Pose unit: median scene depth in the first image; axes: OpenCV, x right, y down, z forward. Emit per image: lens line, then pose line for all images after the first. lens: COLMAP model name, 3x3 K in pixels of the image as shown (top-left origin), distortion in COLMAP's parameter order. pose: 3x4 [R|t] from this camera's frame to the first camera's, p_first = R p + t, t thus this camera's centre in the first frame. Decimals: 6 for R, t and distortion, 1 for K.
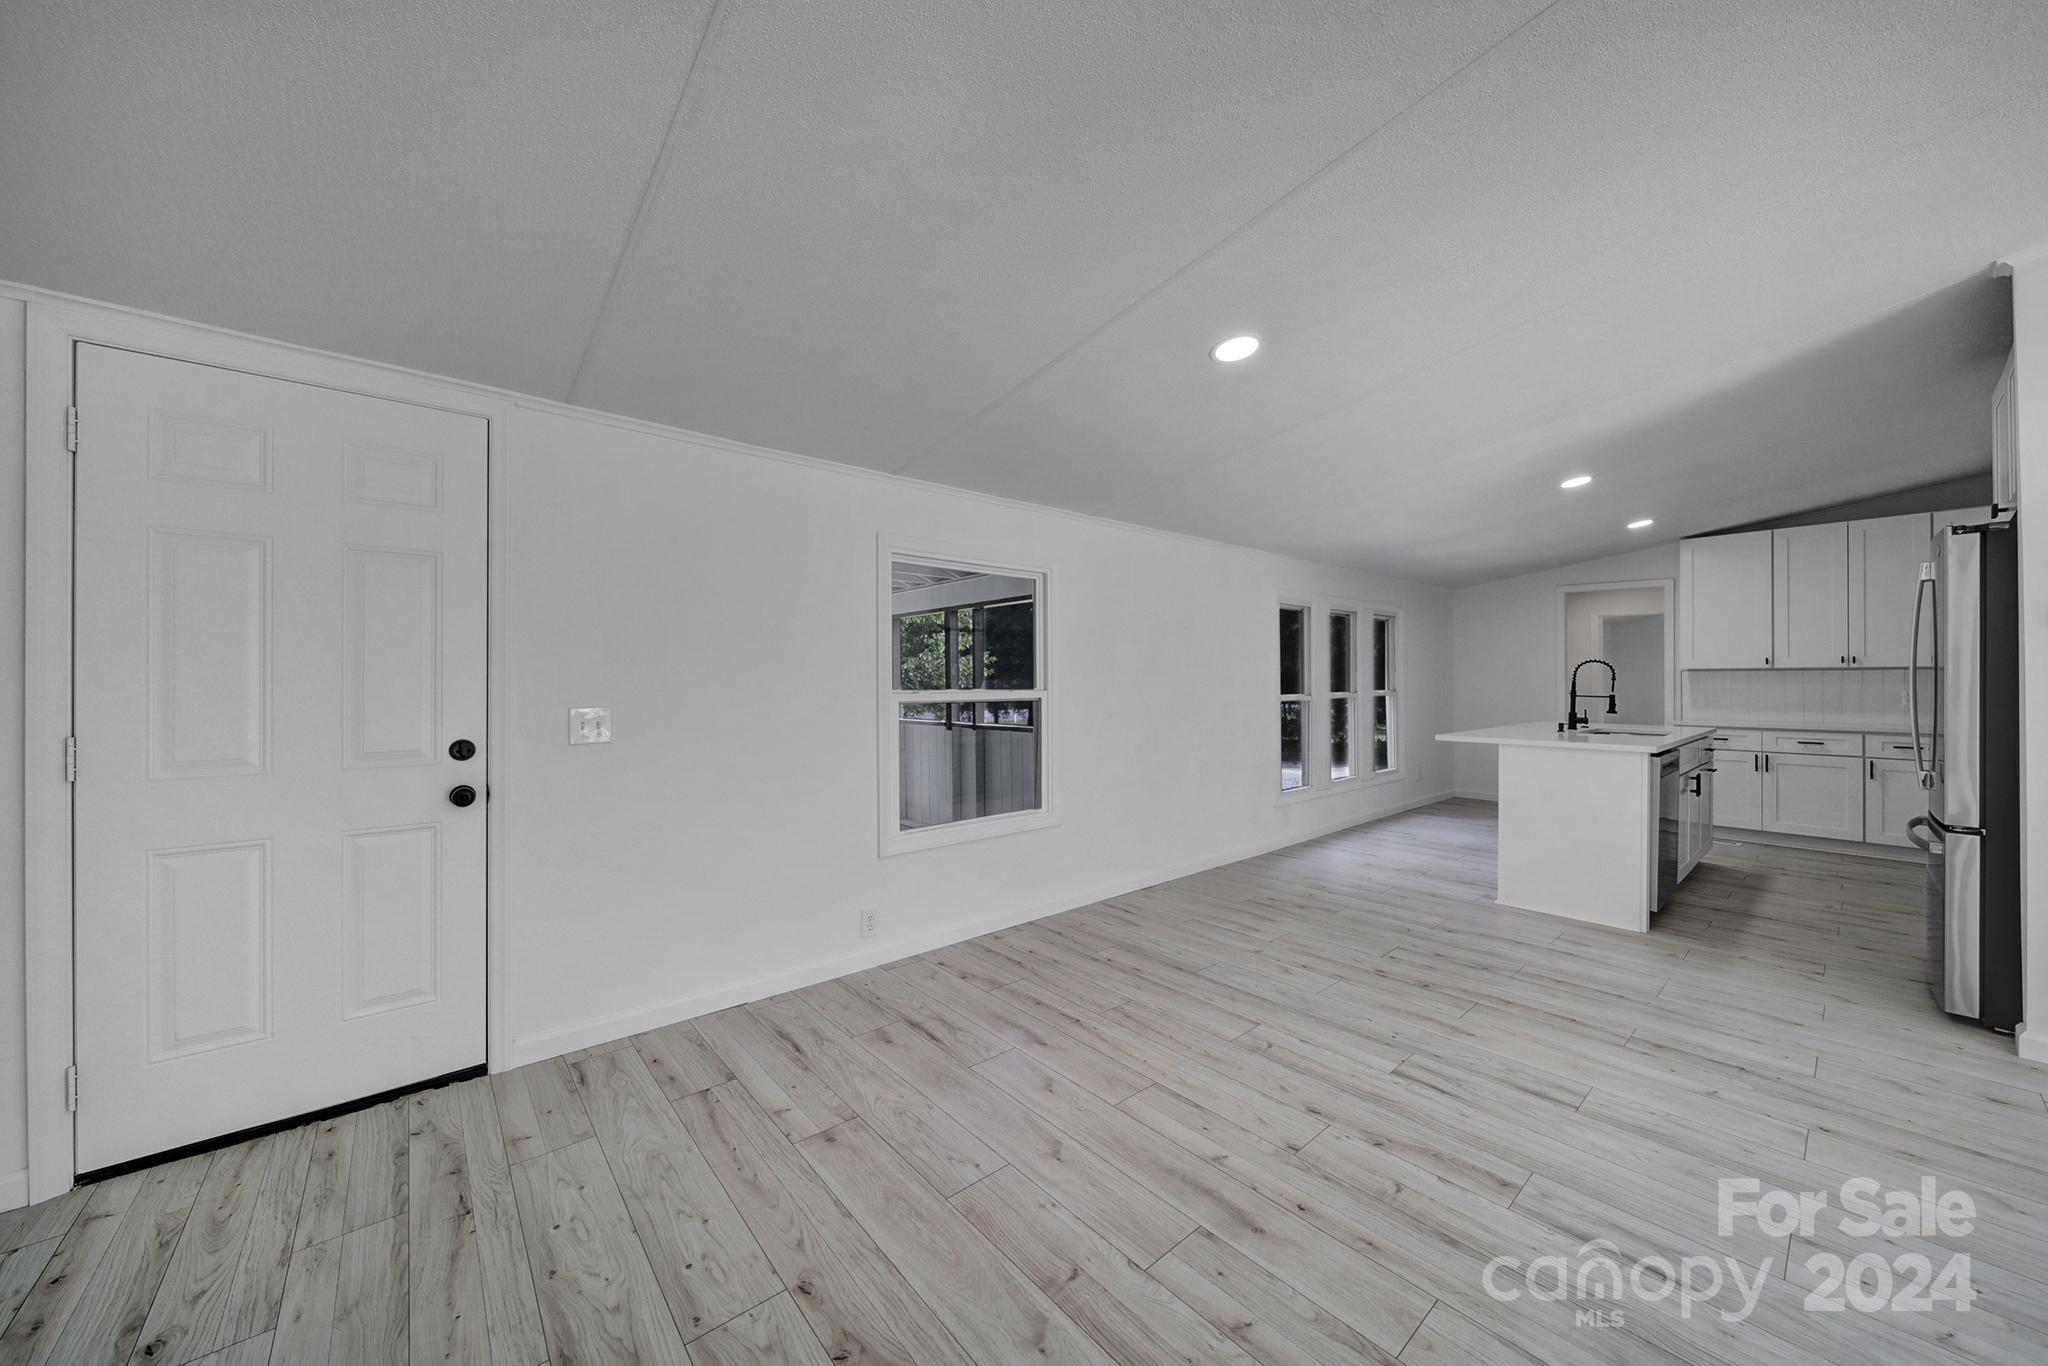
lens RADIAL K [[722.8, 0, 1015.1], [0, 722.8, 682.9], [0, 0, 1]] dist [-0.001497, -0.000309]
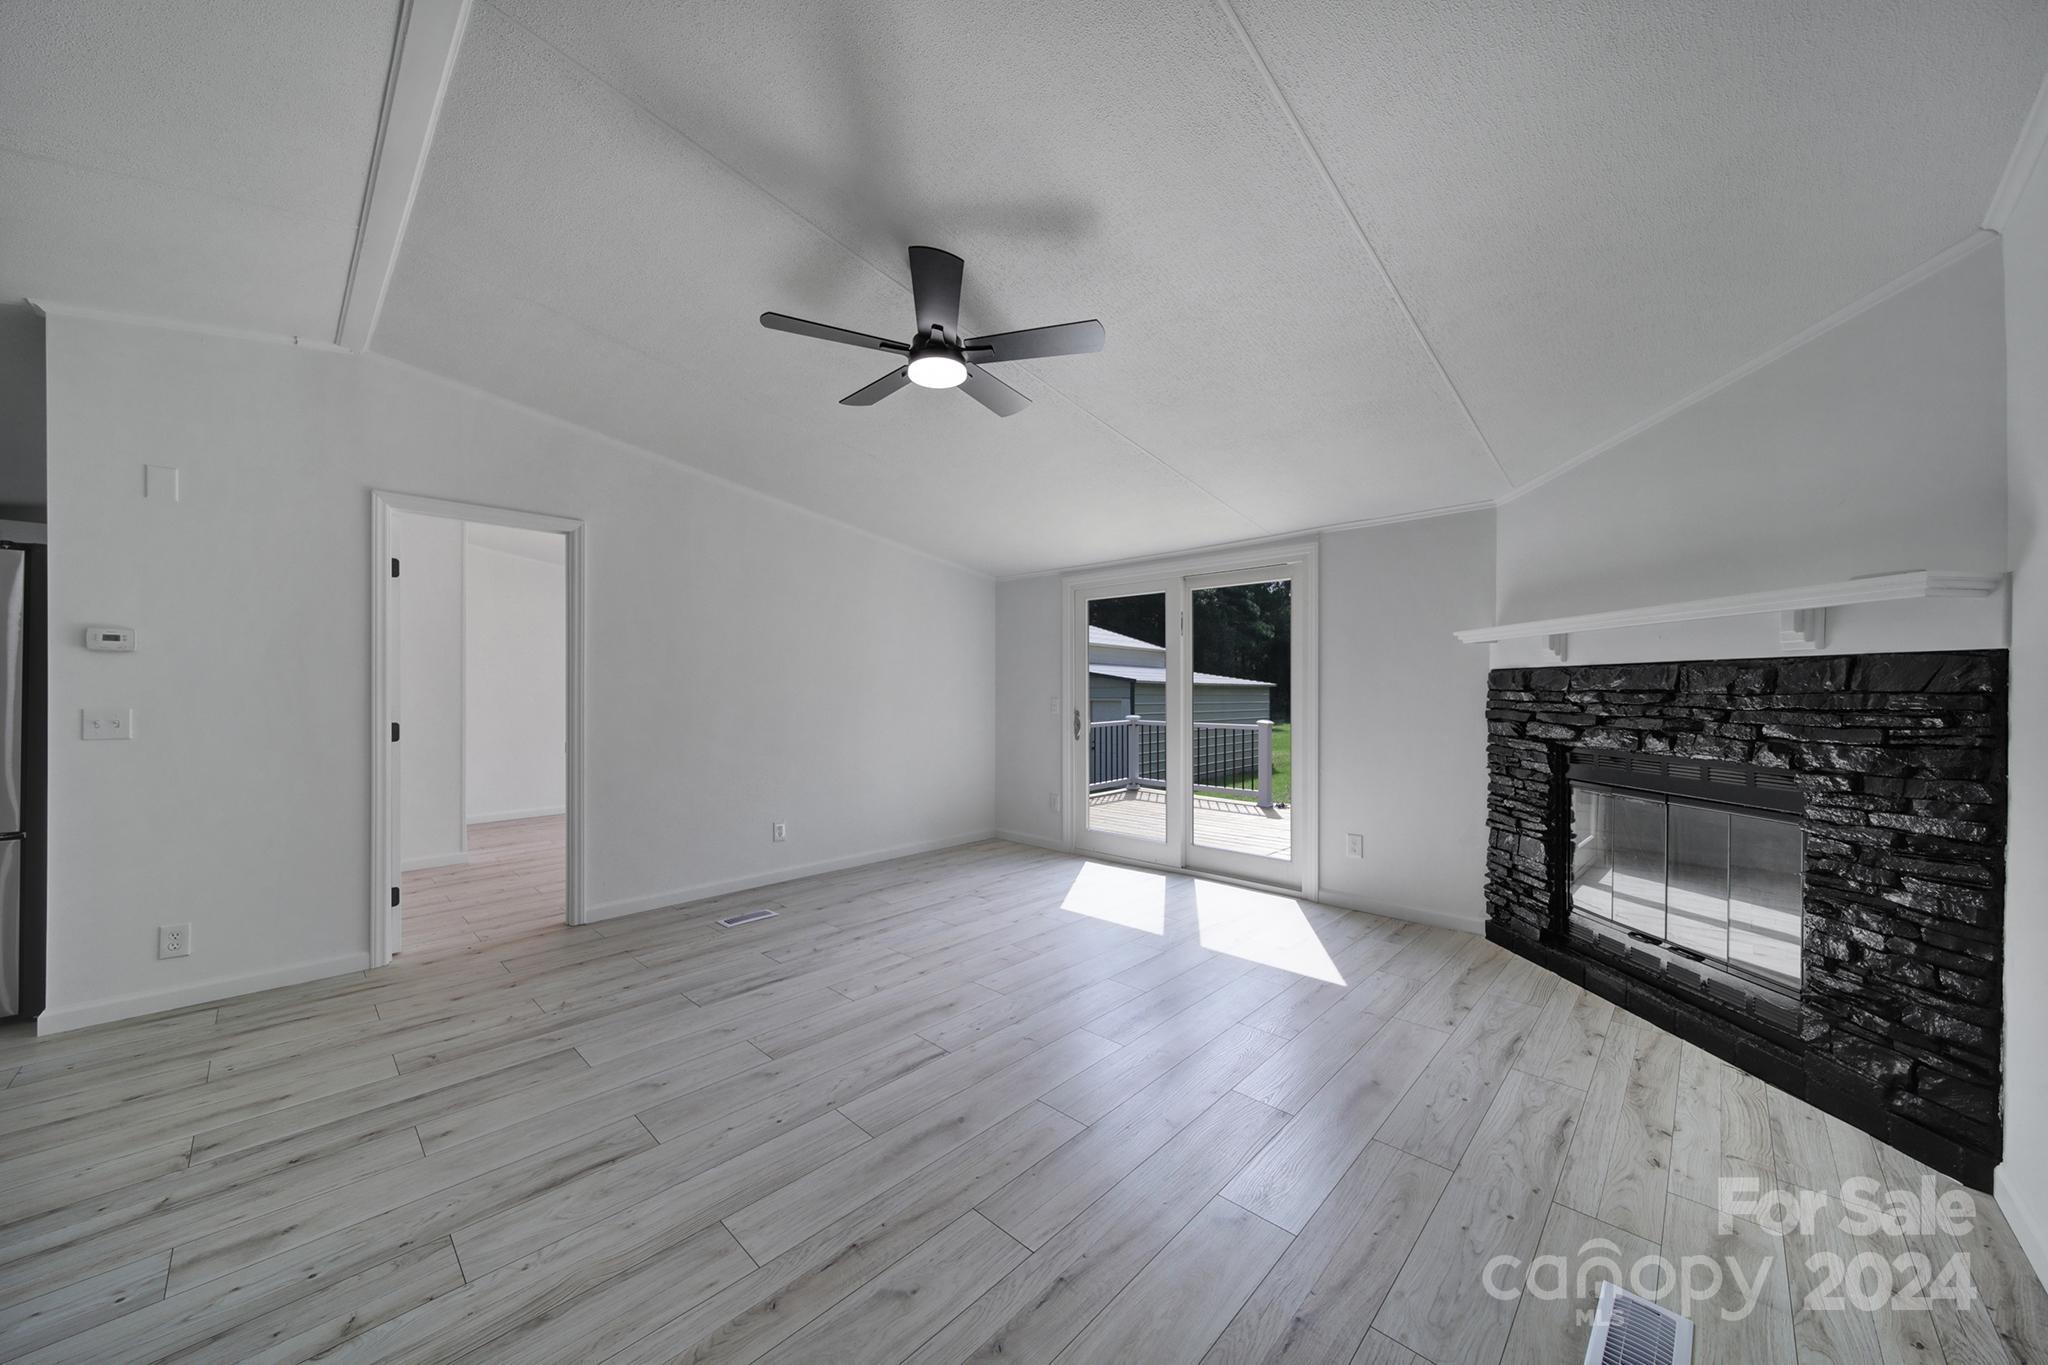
lens RADIAL K [[722.8, 0, 1015.1], [0, 722.8, 682.4], [0, 0, 1]] dist [-0.001497, -0.000309]
pose [[-0.105728, 0.015140, 0.994280, 0.126576], [0.004399, 0.999881, -0.014758, 0.004631], [-0.994385, 0.002814, -0.105782, -0.316568]]
